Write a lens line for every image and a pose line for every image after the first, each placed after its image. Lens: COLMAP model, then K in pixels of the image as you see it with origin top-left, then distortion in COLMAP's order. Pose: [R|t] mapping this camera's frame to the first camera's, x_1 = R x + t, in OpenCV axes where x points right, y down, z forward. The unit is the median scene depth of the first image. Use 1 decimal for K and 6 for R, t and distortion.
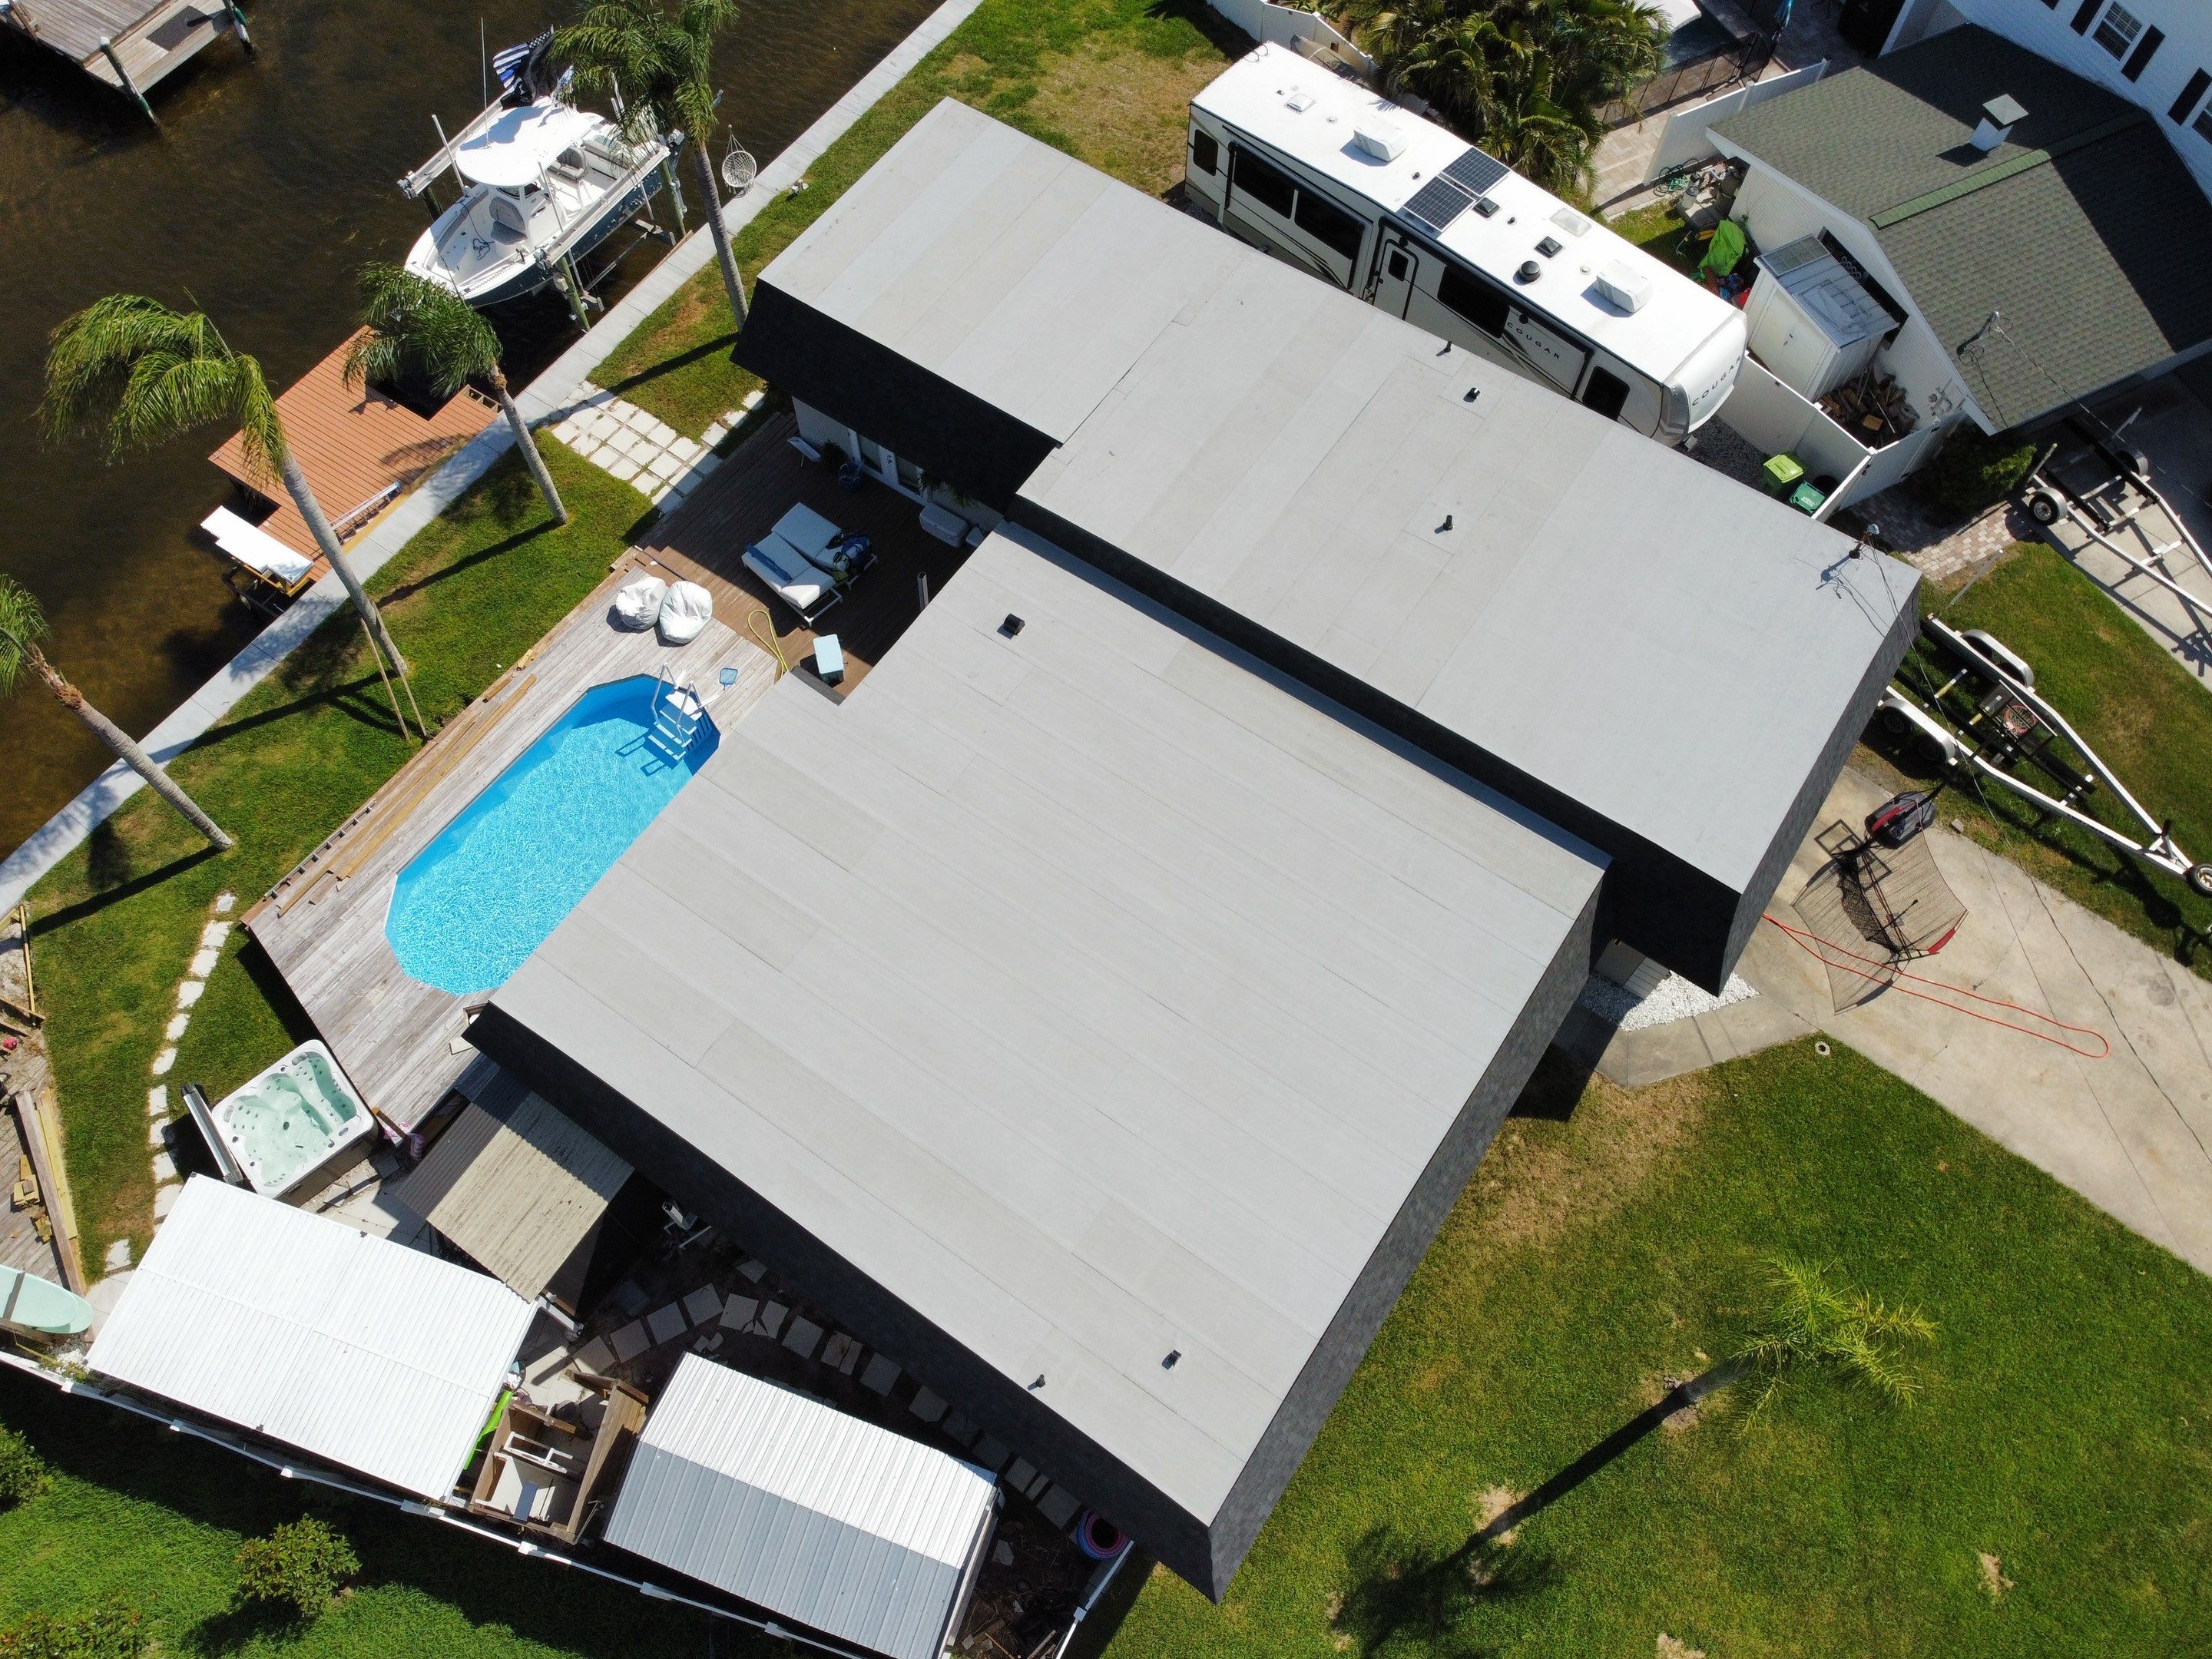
lens RADIAL K [[1676.1, 0, 1080.7], [0, 1676.1, 817.8], [0, 0, 1]] dist [0.020177, -0.024382]
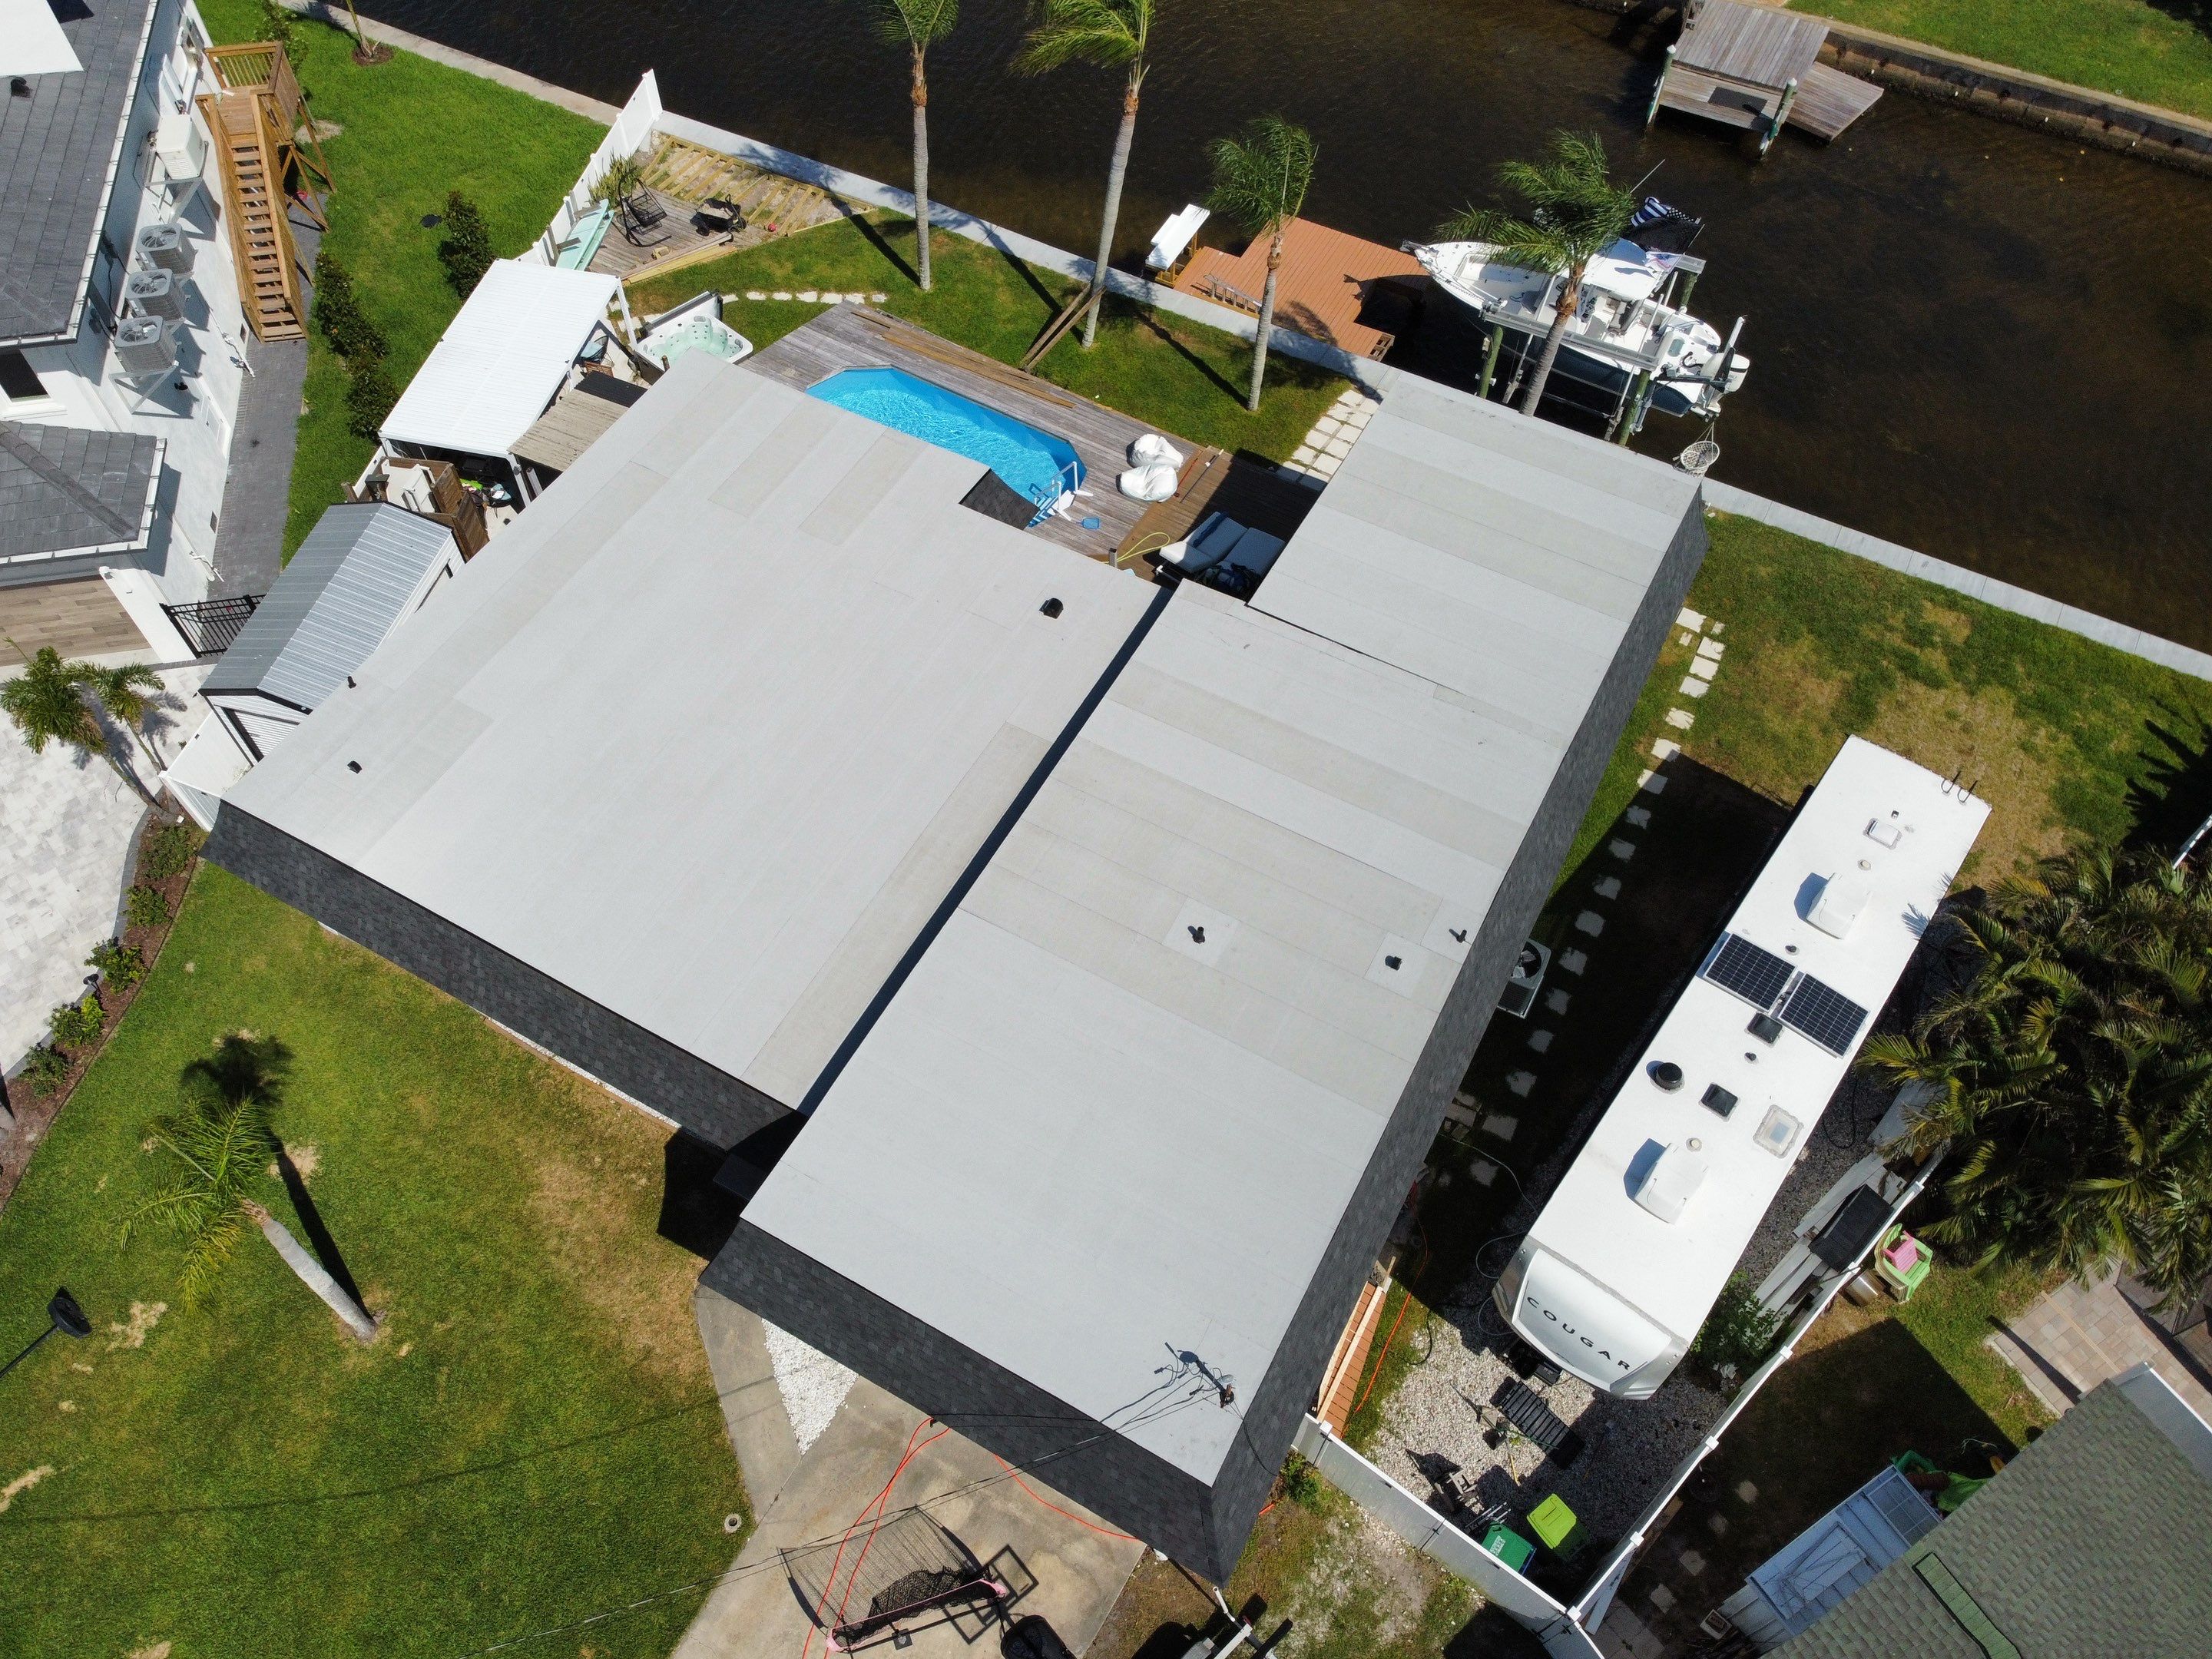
lens RADIAL K [[1676.1, 0, 1069.4], [0, 1676.1, 809.0], [0, 0, 1]] dist [0.020177, -0.024382]
pose [[0.093901, 0.818313, -0.567051, 0.589363], [-0.886995, 0.327426, 0.325626, -0.378359], [0.452131, 0.472395, 0.756585, 0.233237]]
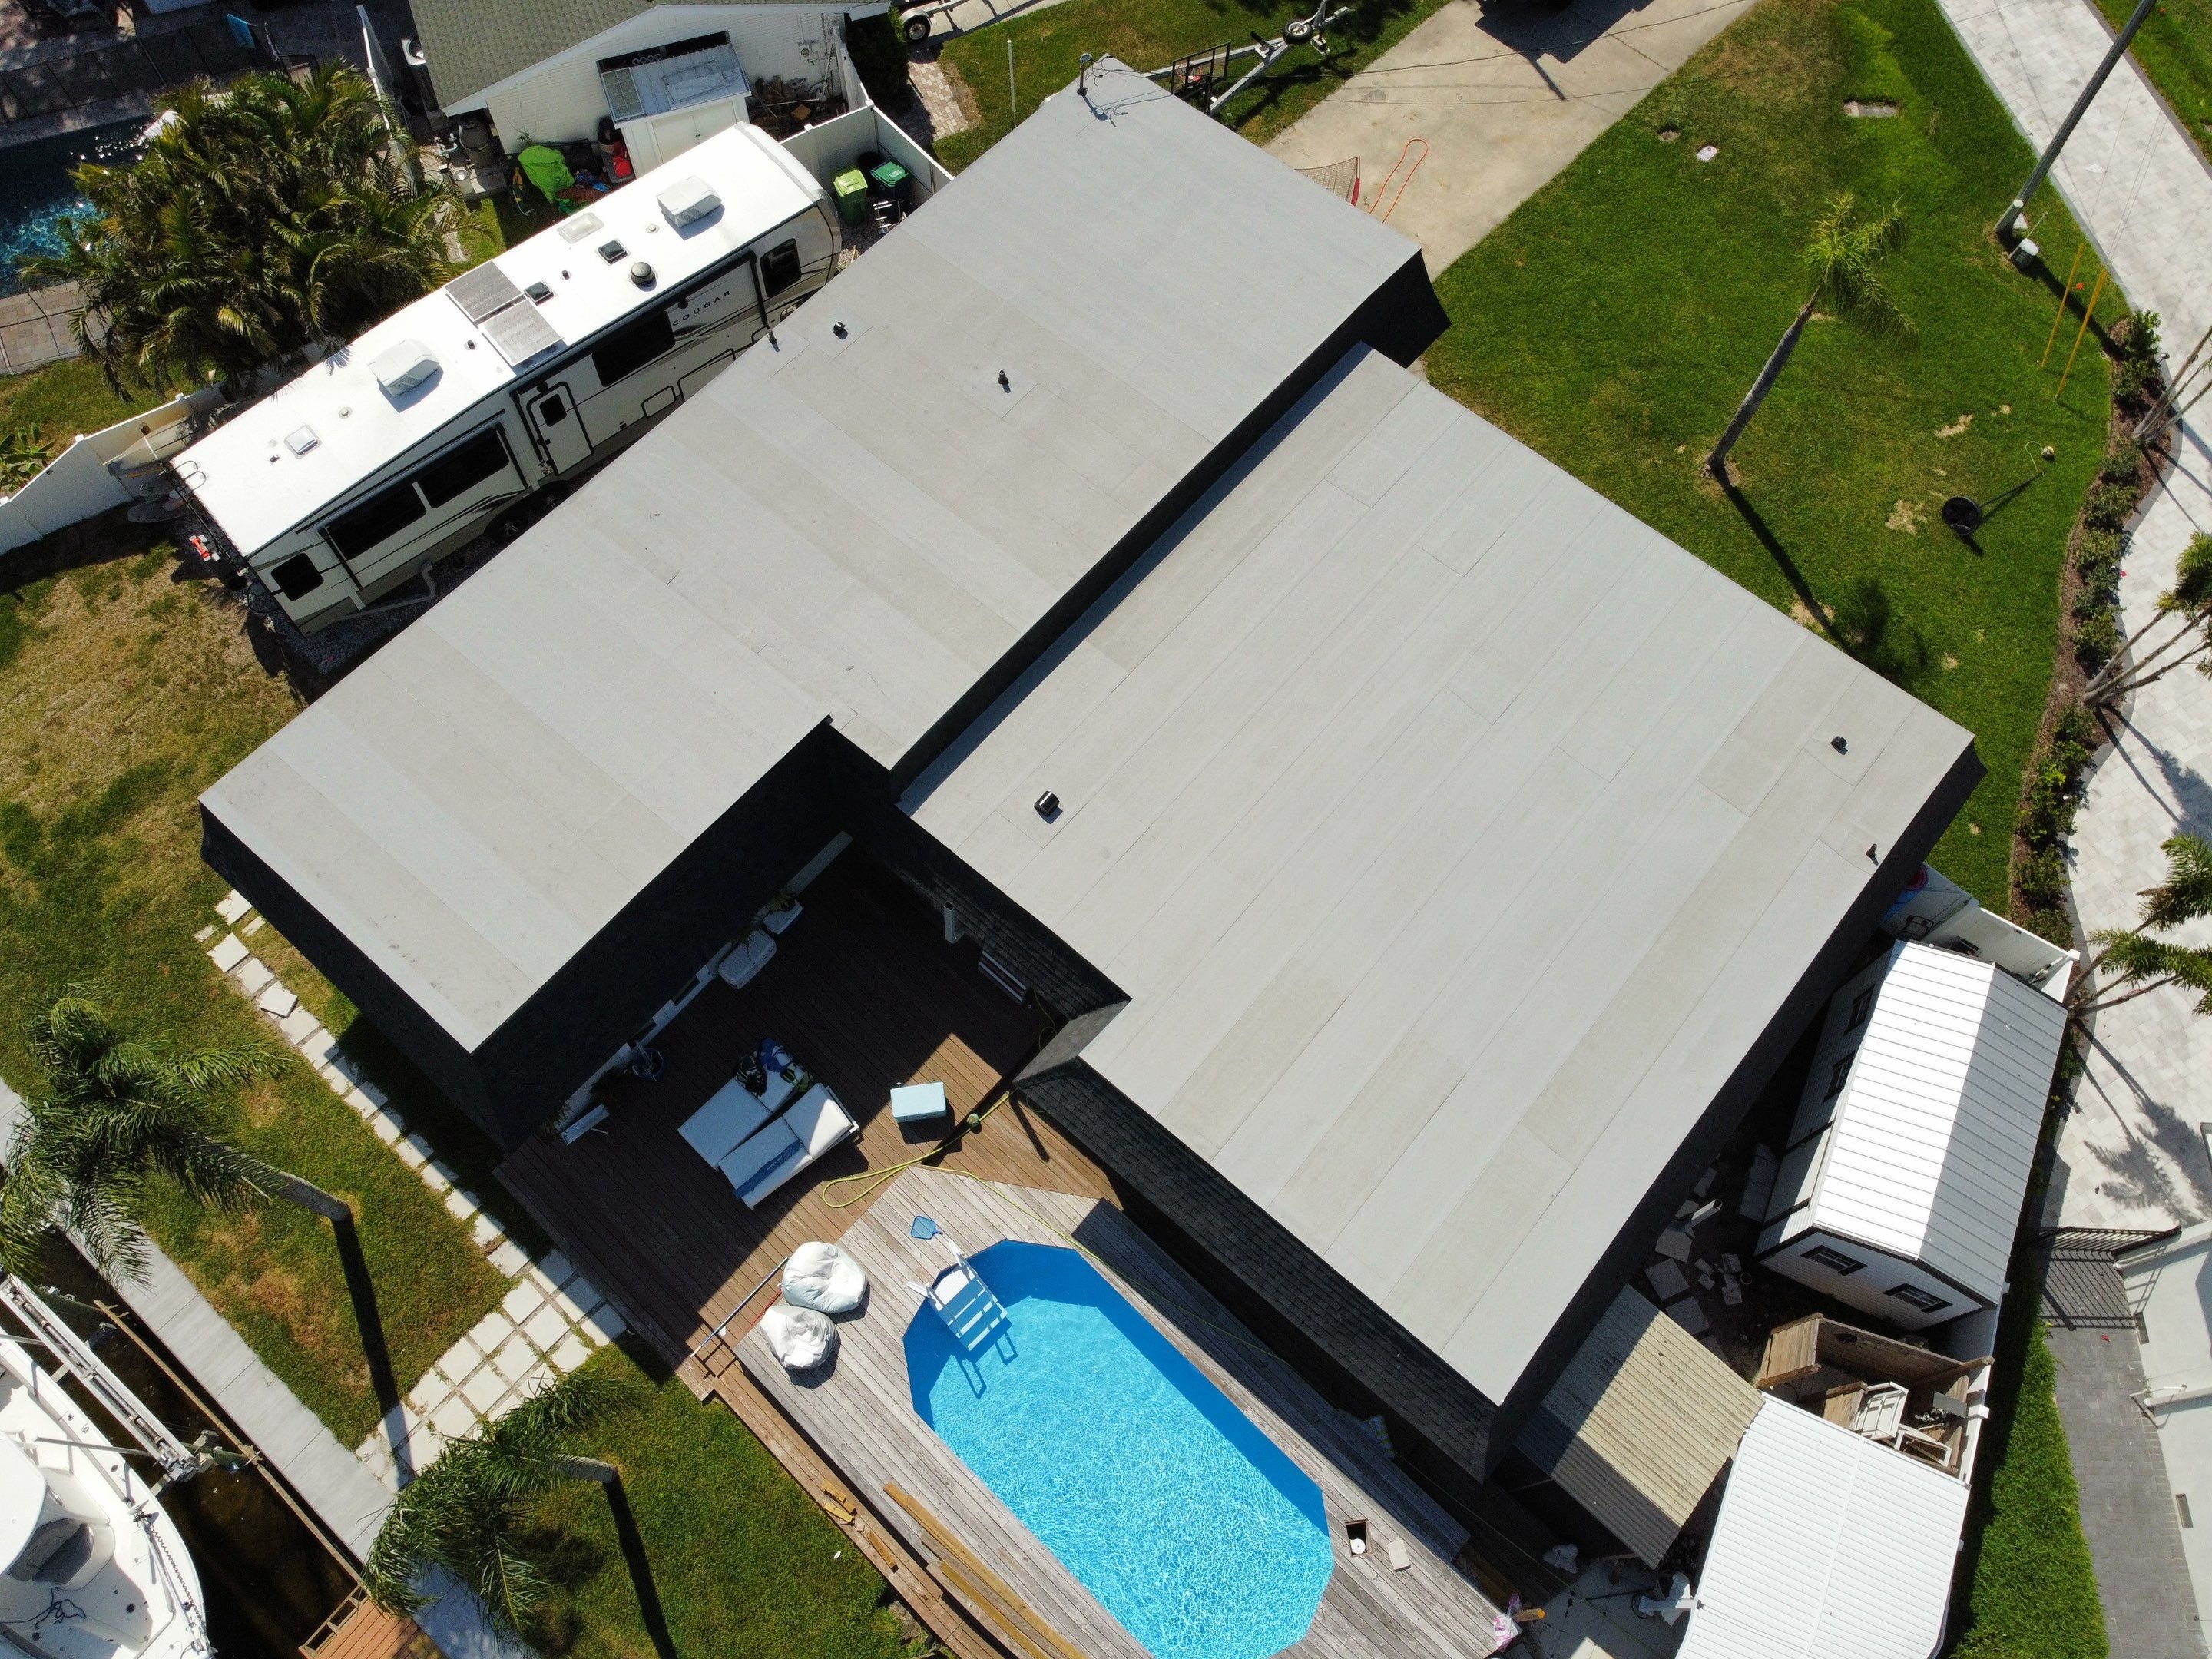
lens RADIAL K [[1676.1, 0, 1086.2], [0, 1676.1, 808.9], [0, 0, 1]] dist [0.020177, -0.024382]
pose [[0.103606, -0.895580, 0.432670, -0.373896], [0.878362, 0.286474, 0.382639, -0.385381], [-0.466632, 0.340397, 0.816324, 0.238494]]
